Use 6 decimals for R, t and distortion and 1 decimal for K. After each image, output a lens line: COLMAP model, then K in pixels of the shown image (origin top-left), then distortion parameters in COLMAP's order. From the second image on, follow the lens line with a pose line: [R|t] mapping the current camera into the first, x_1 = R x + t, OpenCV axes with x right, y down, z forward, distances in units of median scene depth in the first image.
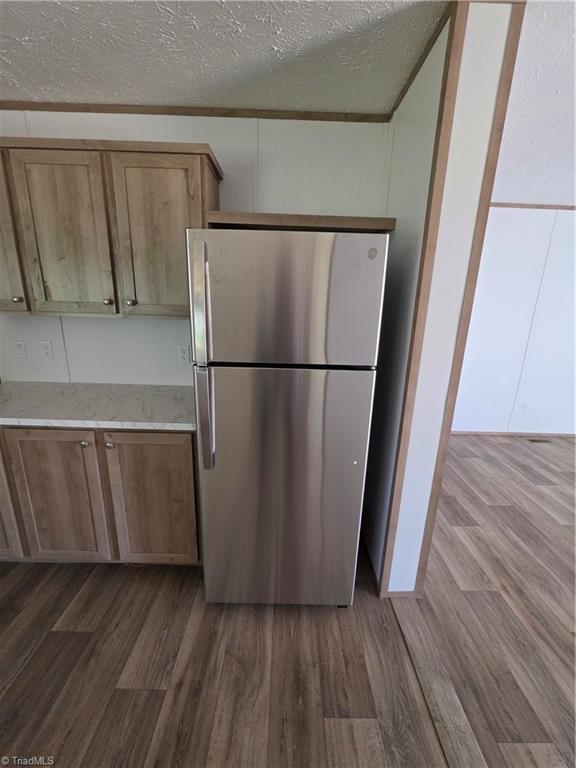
lens RADIAL K [[306.5, 0, 289.6], [0, 306.5, 385.0], [0, 0, 1]] dist [-0.005523, -0.000576]
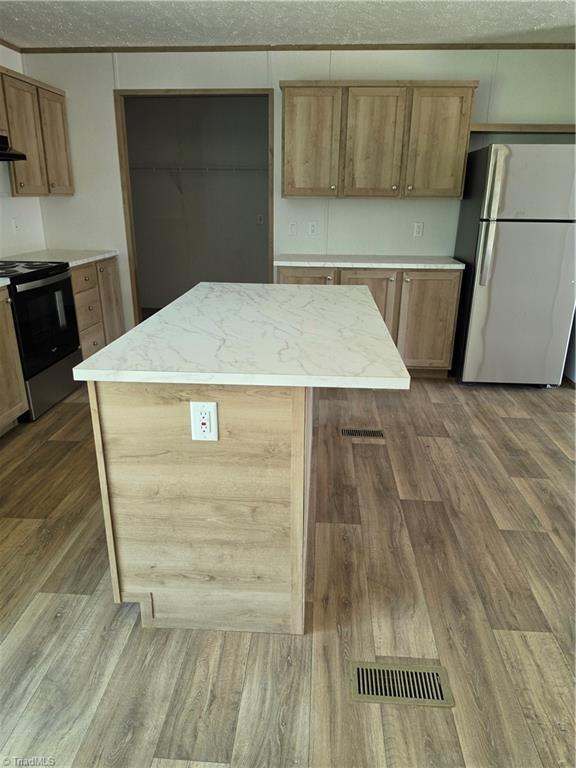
lens RADIAL K [[535.5, 0, 290.9], [0, 535.5, 386.9], [0, 0, 1]] dist [0.053647, -0.060093]
pose [[0.997235, 0.008931, -0.073773, -0.955414], [-0.004104, 0.997855, 0.065334, 0.559316], [0.074198, -0.064851, 0.995133, -1.818078]]
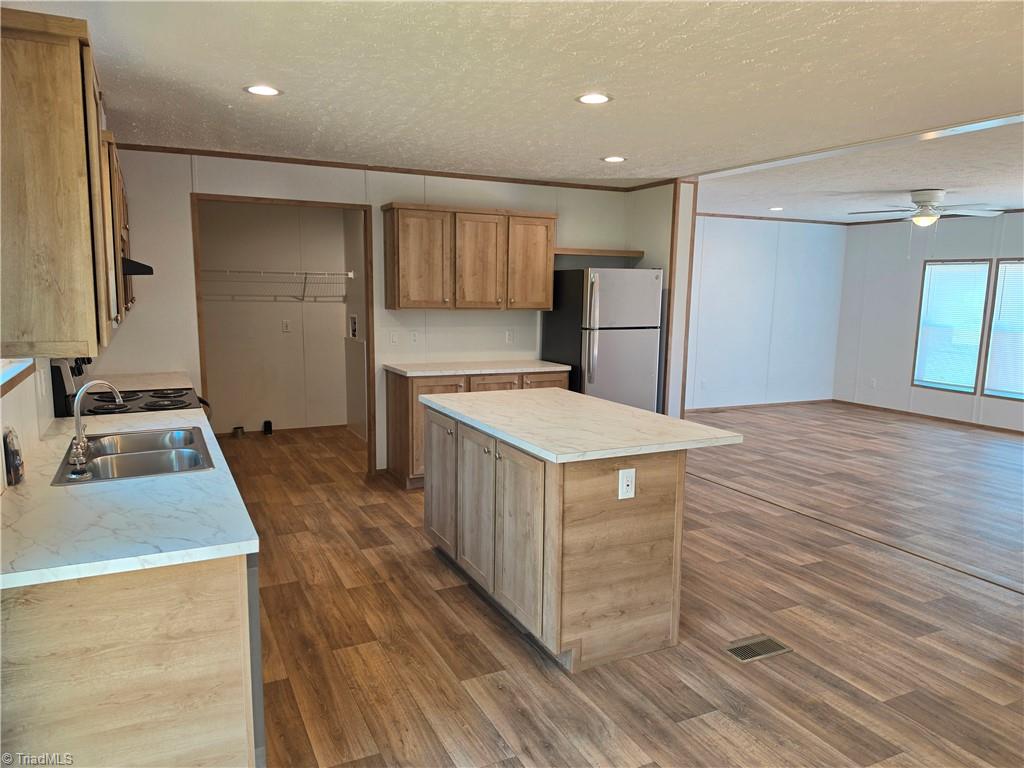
lens RADIAL K [[713.9, 0, 511.9], [0, 713.9, 390.7], [0, 0, 1]] dist [0.053647, -0.060093]
pose [[0.897206, -0.073109, 0.435519, -2.339219], [0.125971, 0.987596, -0.093728, 0.588696], [-0.423265, 0.138956, 0.895287, -2.453084]]
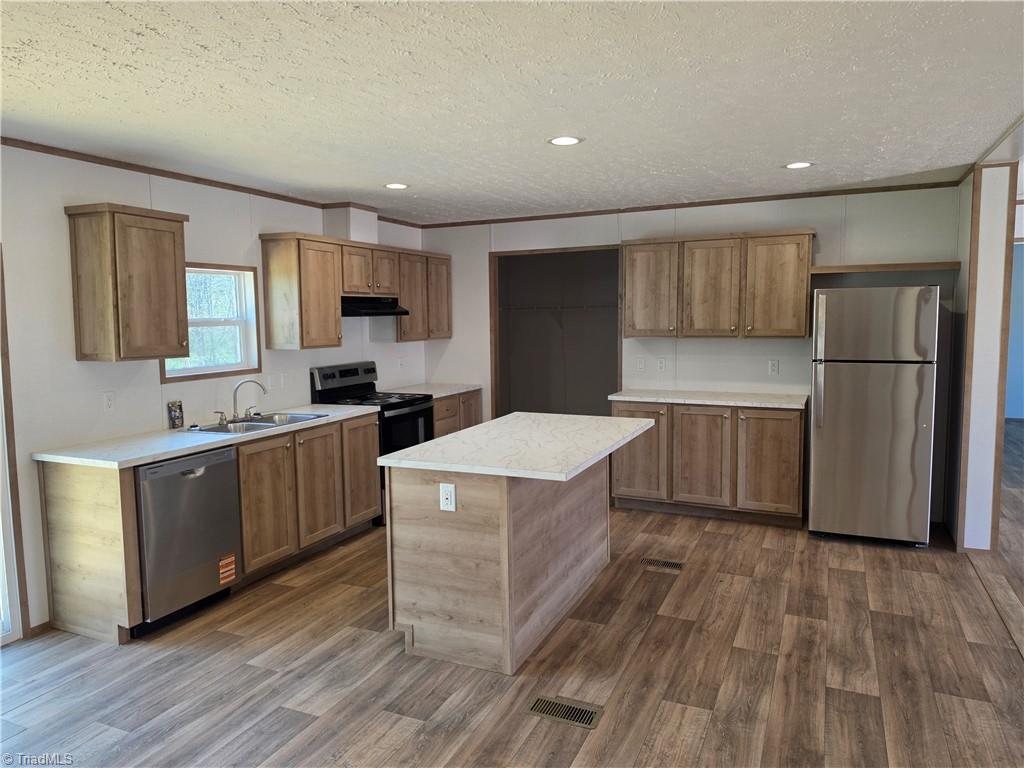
lens RADIAL K [[713.9, 0, 504.7], [0, 713.9, 374.1], [0, 0, 1]] dist [0.053647, -0.060093]
pose [[0.904023, -0.002464, -0.427476, -0.117593], [-0.080356, 0.981178, -0.175592, 0.698887], [0.419863, 0.193089, 0.886810, -2.705879]]
